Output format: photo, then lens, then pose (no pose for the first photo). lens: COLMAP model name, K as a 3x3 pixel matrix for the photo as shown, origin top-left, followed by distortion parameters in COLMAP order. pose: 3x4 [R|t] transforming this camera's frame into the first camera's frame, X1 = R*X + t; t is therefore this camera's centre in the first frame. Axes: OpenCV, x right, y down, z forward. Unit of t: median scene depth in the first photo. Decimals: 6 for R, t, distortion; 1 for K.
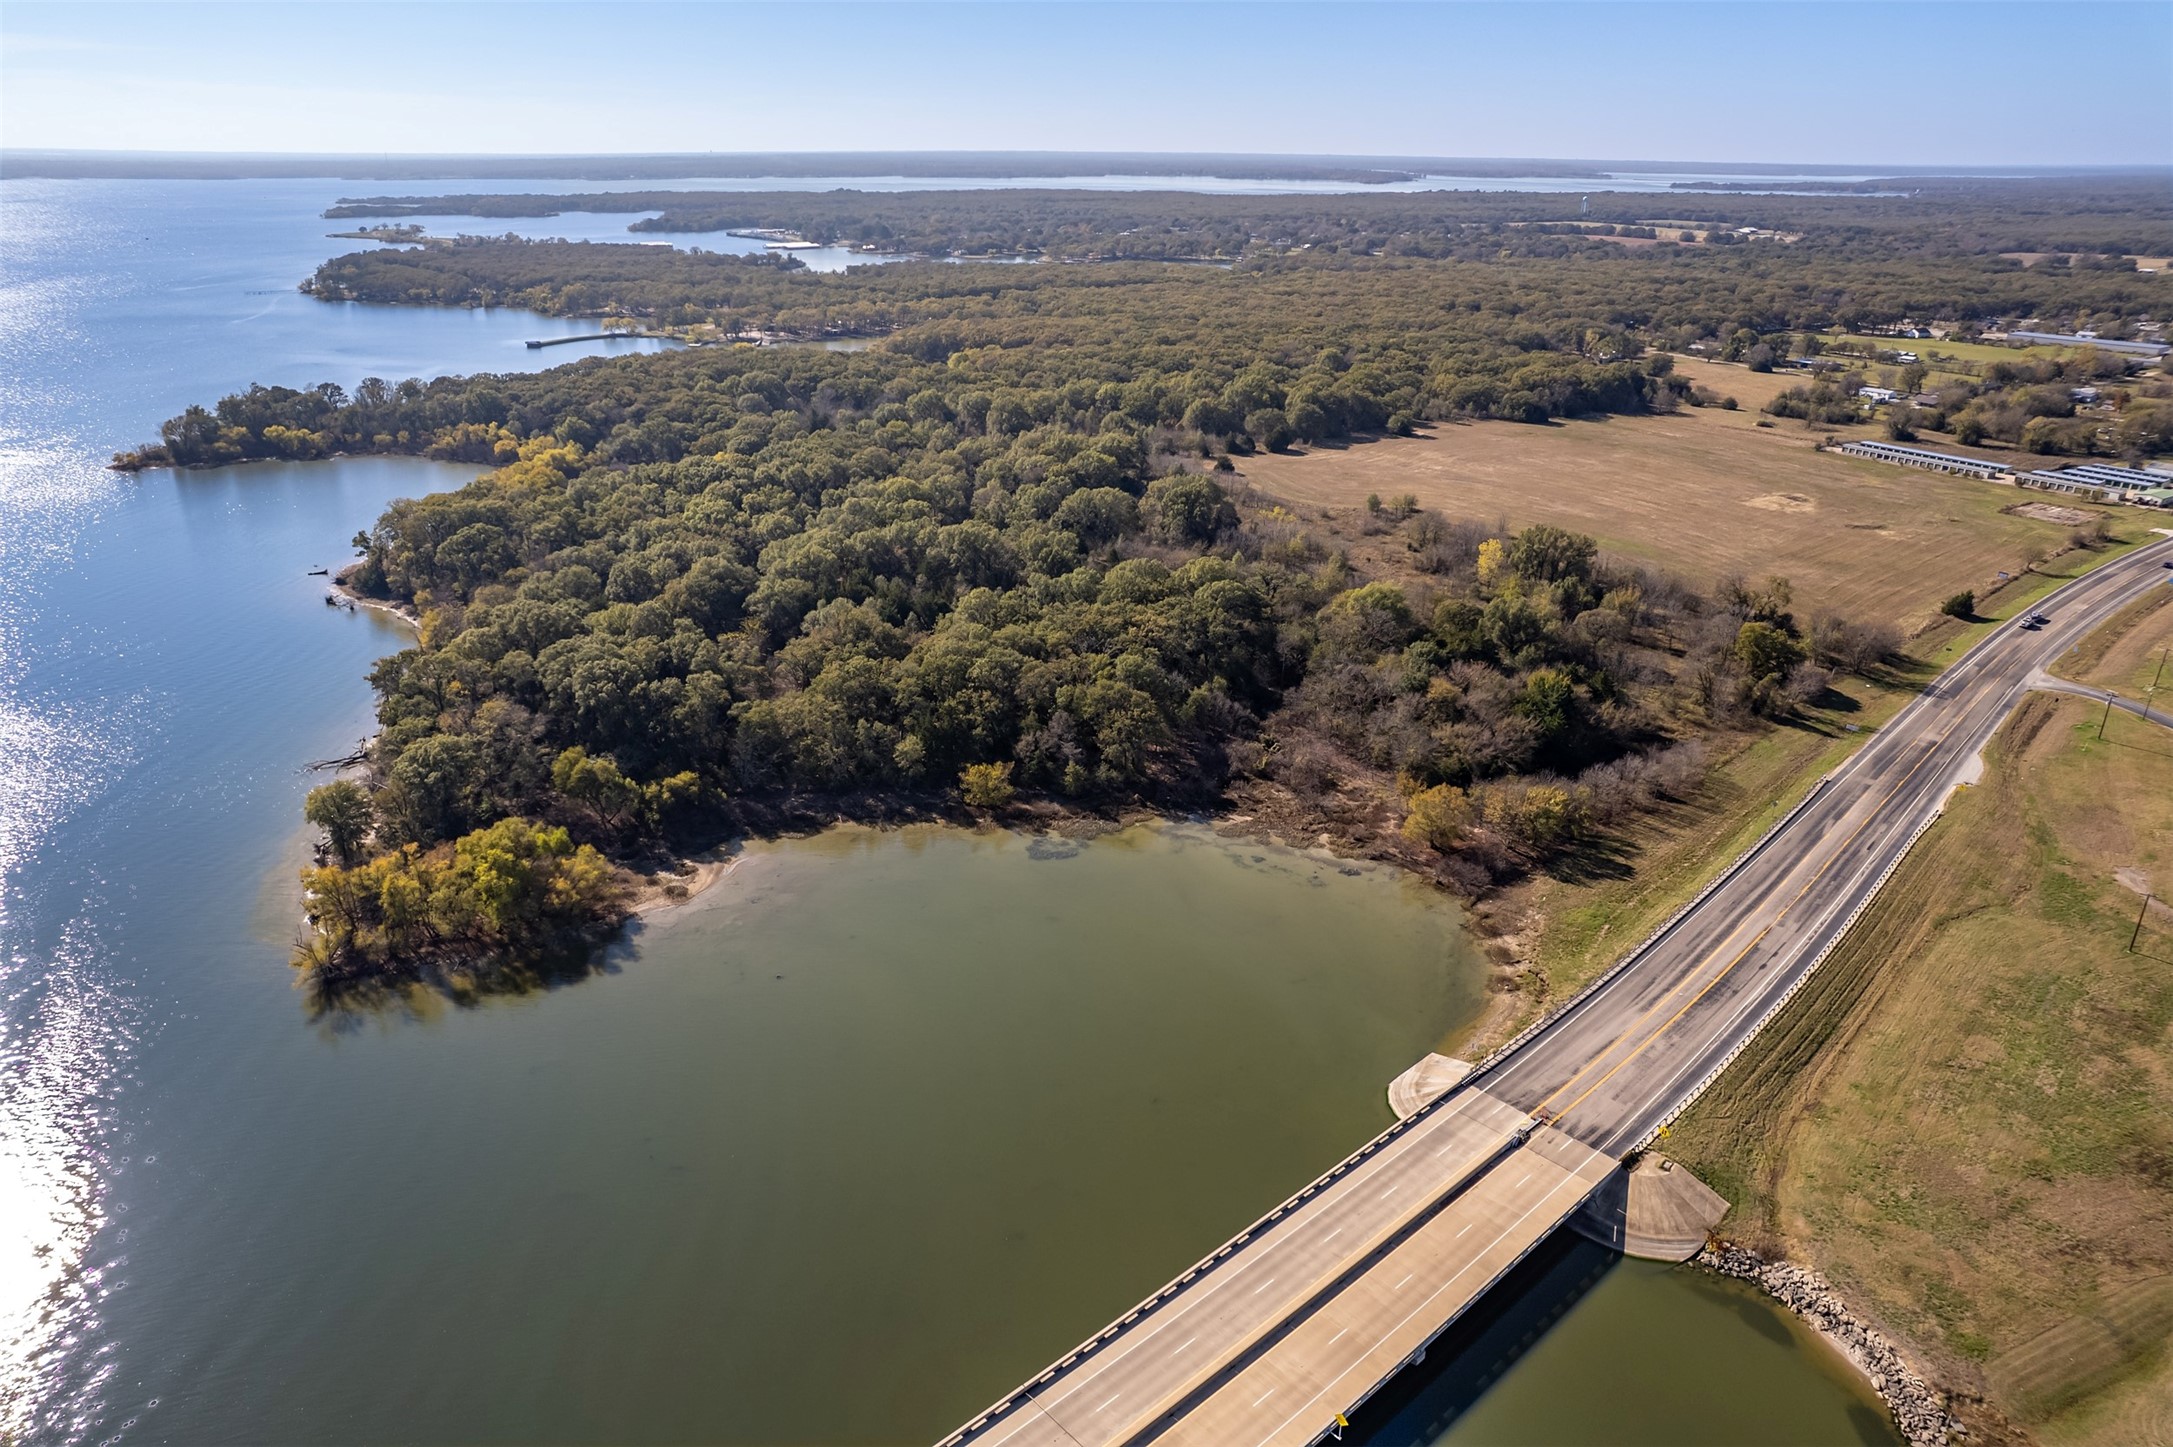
lens RADIAL K [[1388.9, 0, 1115.5], [0, 1388.9, 724.2], [0, 0, 1]] dist [-0.068224, 0.048197]
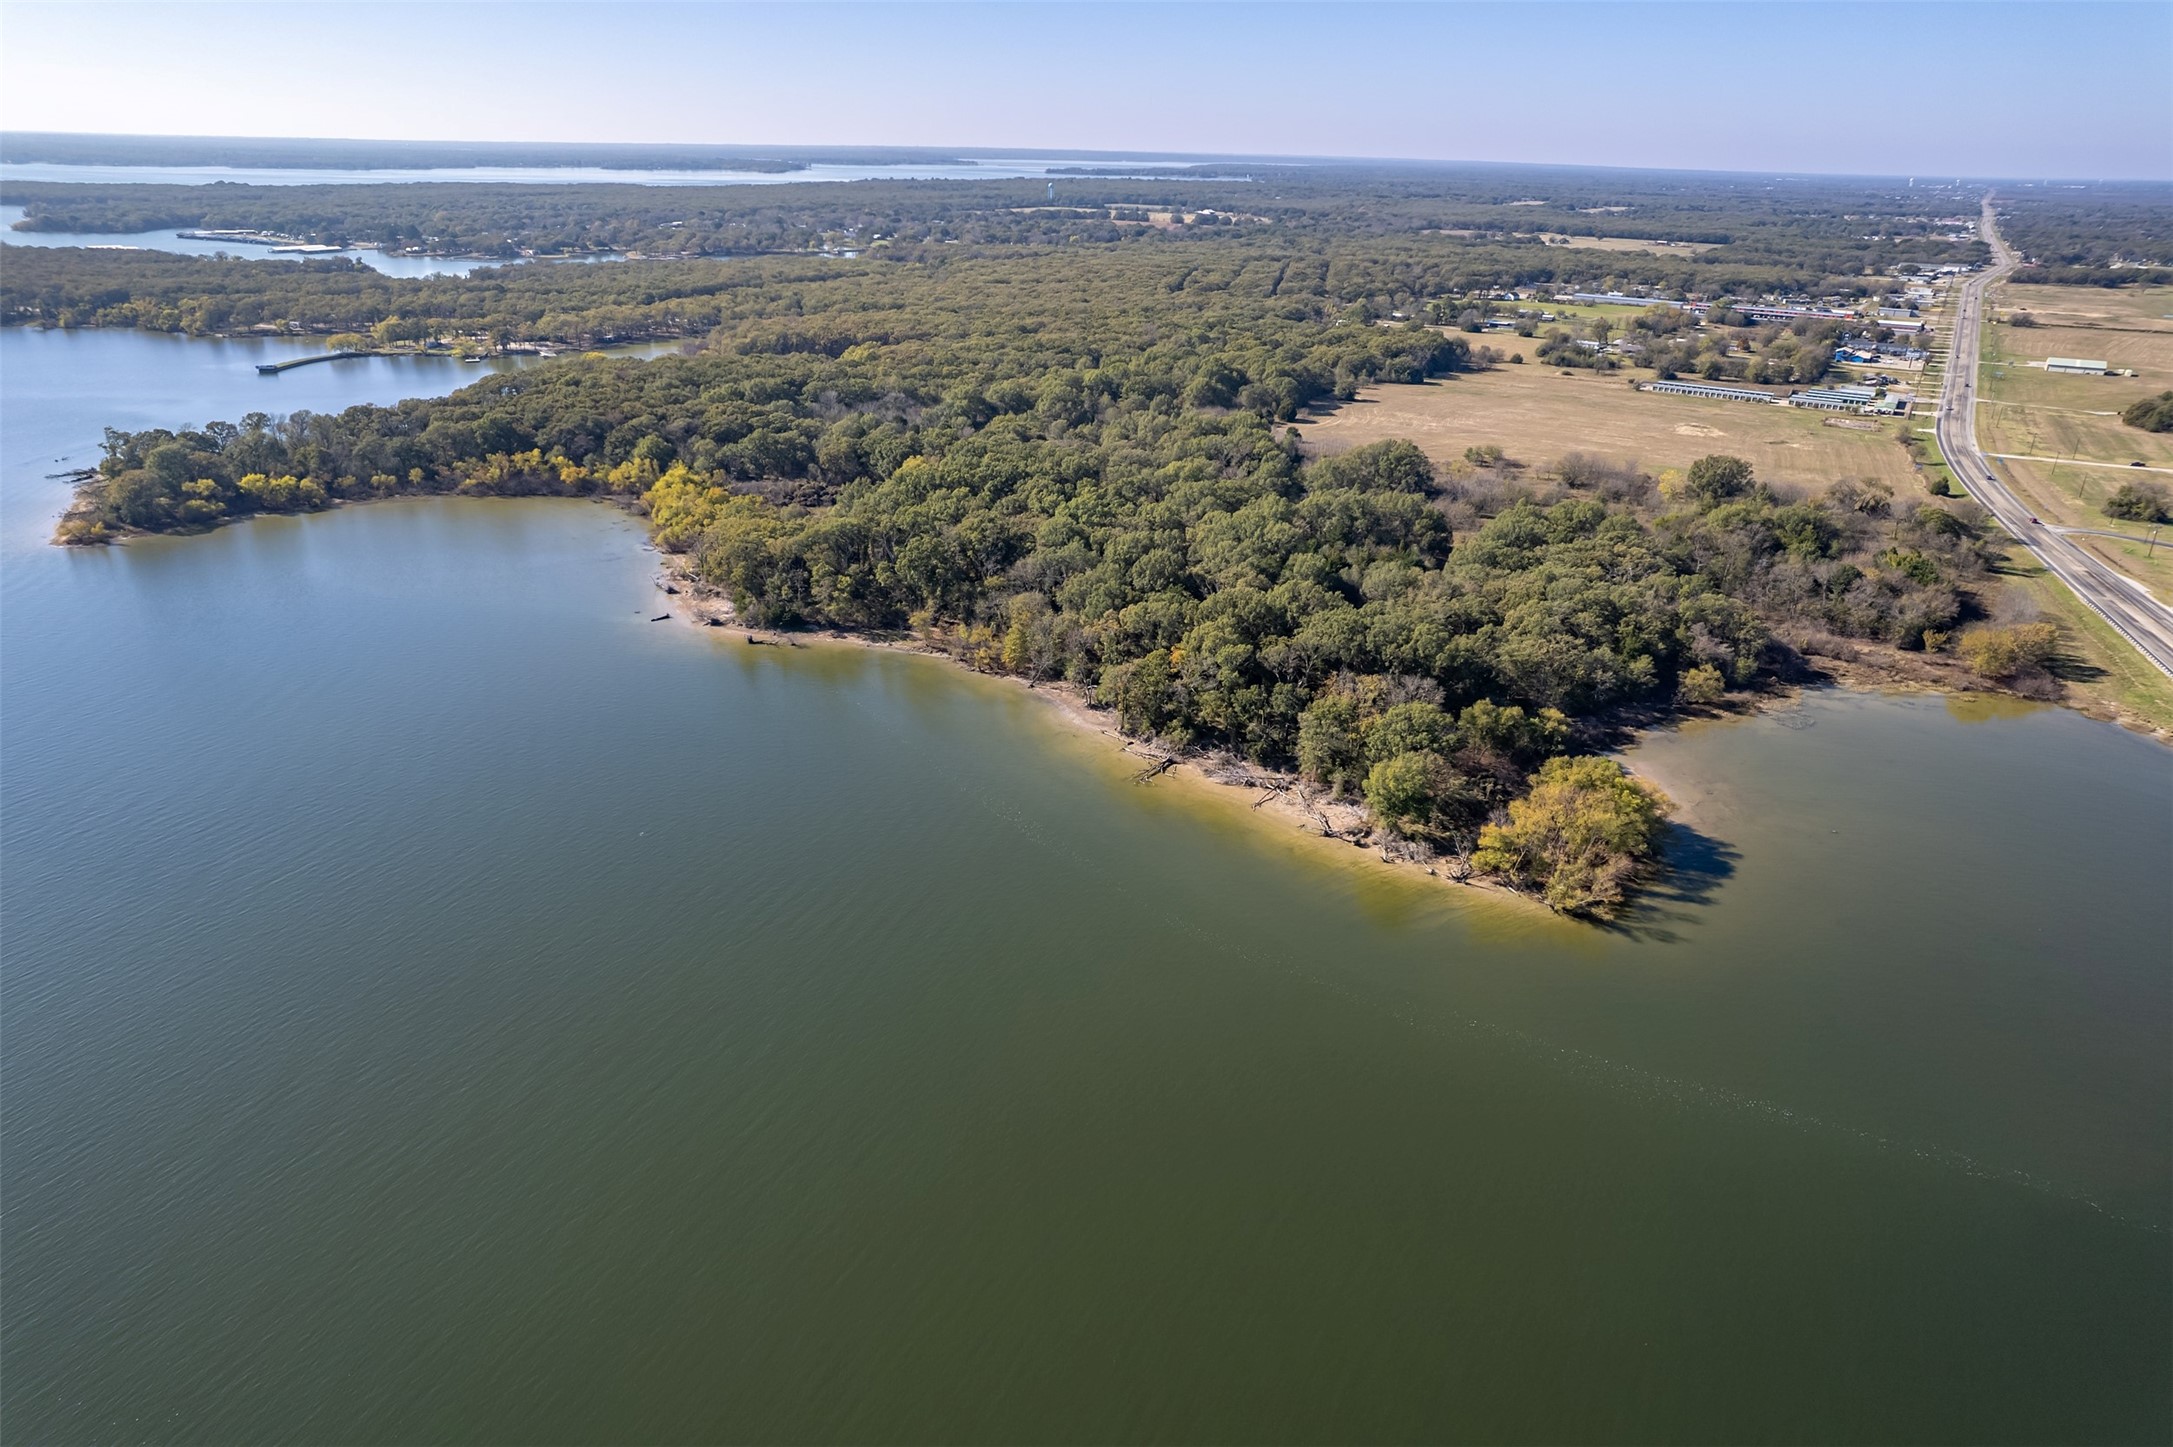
lens RADIAL K [[1392.2, 0, 1092.7], [0, 1392.2, 724.8], [0, 0, 1]] dist [-0.076015, 0.071652]
pose [[0.905677, -0.155839, 0.394288, -0.443951], [0.152998, 0.987463, 0.038850, -0.022829], [-0.395399, 0.025139, 0.918165, 0.049296]]
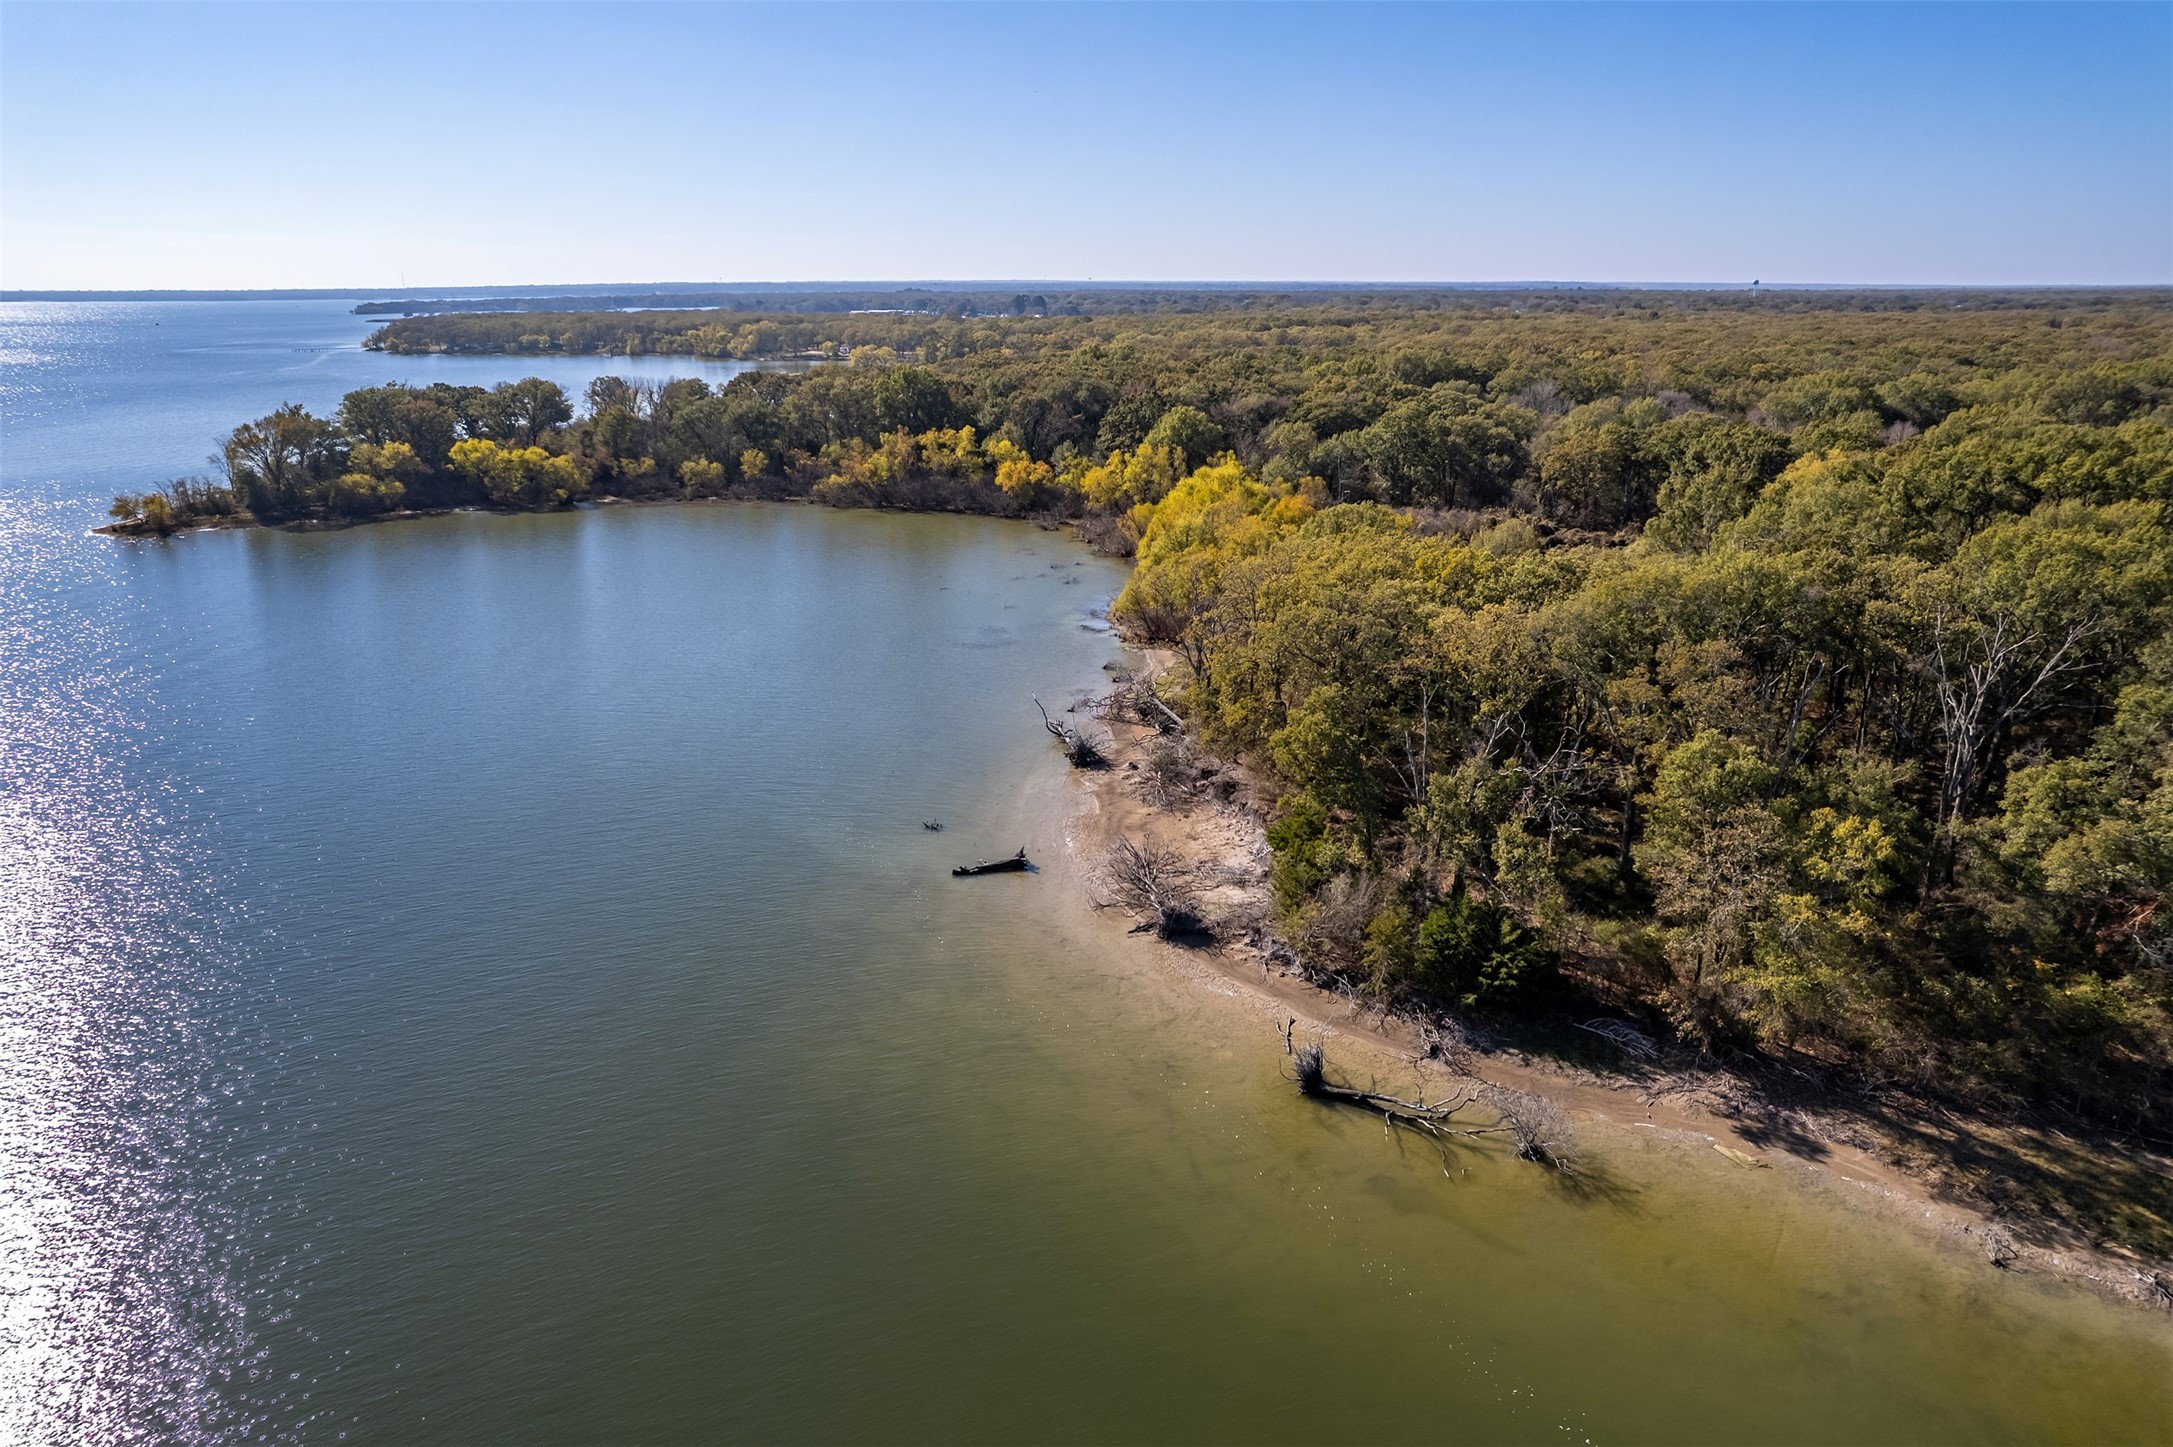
lens RADIAL K [[1392.2, 0, 1092.7], [0, 1392.2, 724.8], [0, 0, 1]] dist [-0.076015, 0.071652]
pose [[0.999927, -0.012021, -0.001519, -0.363072], [0.011840, 0.996024, -0.088294, -0.072855], [0.002574, 0.088270, 0.996093, 0.488634]]
